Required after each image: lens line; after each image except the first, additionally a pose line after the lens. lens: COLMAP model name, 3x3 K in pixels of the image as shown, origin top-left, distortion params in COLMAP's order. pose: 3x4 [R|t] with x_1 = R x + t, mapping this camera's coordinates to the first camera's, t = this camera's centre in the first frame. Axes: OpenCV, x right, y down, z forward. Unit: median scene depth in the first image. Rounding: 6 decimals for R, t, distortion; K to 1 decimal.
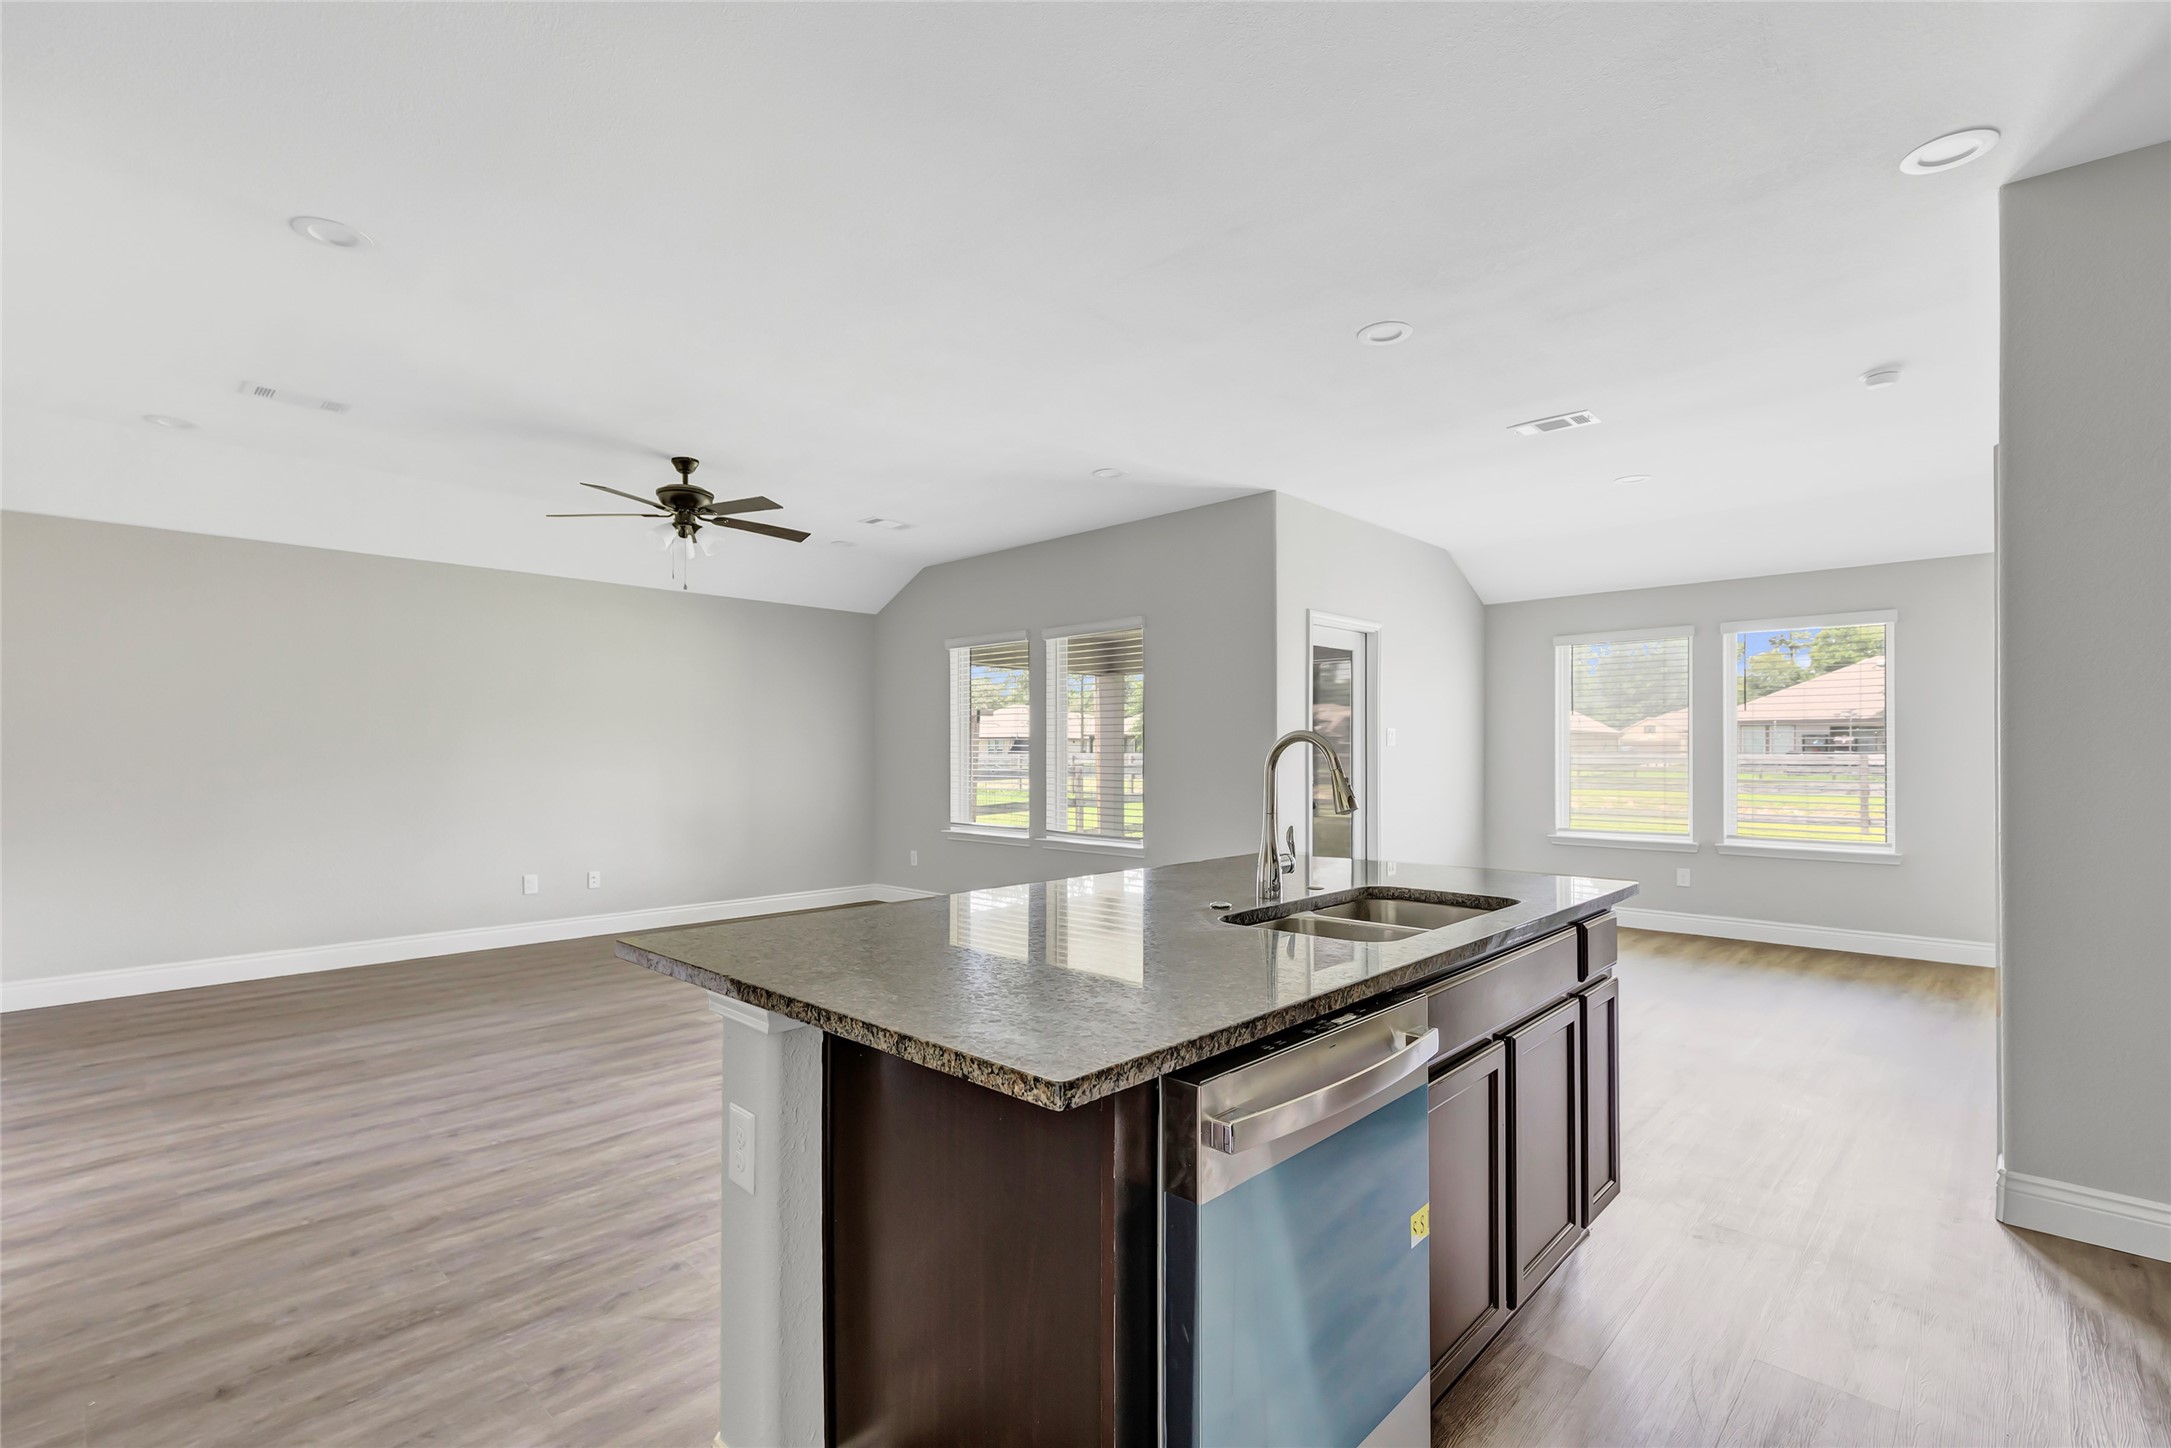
lens RADIAL K [[992.7, 0, 1084.9], [0, 992.7, 747.0], [0, 0, 1]] dist [0.004820, -0.000717]
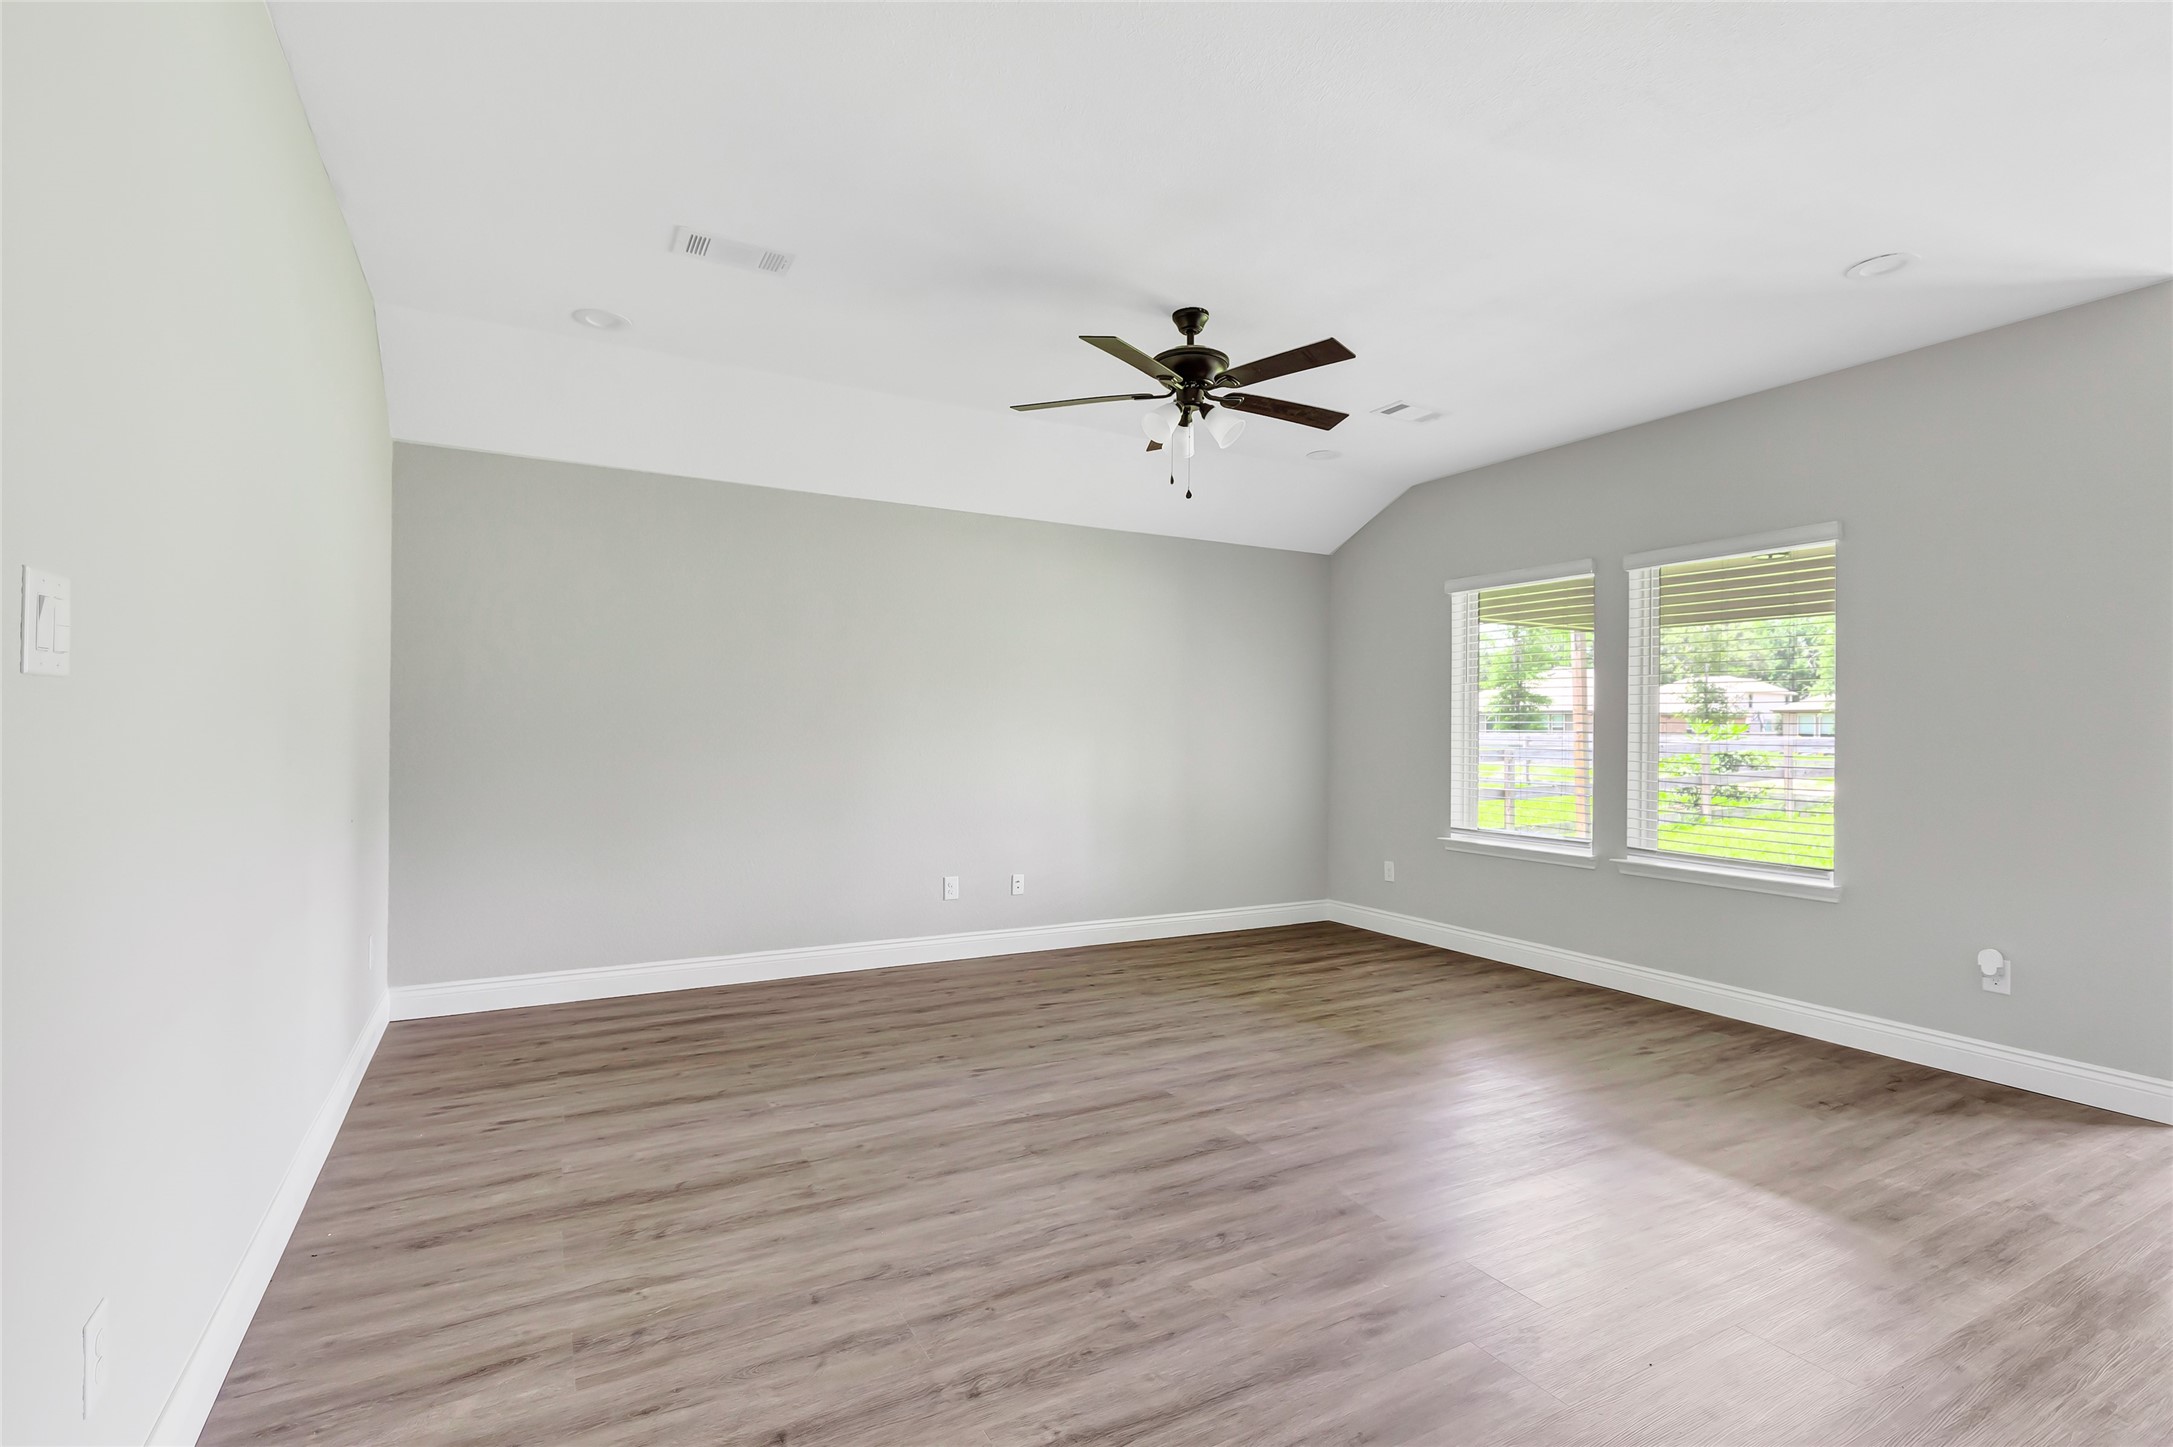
lens RADIAL K [[1038.9, 0, 1089.0], [0, 1038.9, 722.9], [0, 0, 1]] dist [-0.005812, -0.000050]
pose [[0.953023, 0.008907, -0.302767, -0.246285], [-0.009195, 0.999958, 0.000474, 0.001145], [0.302758, 0.002333, 0.953064, 0.280500]]
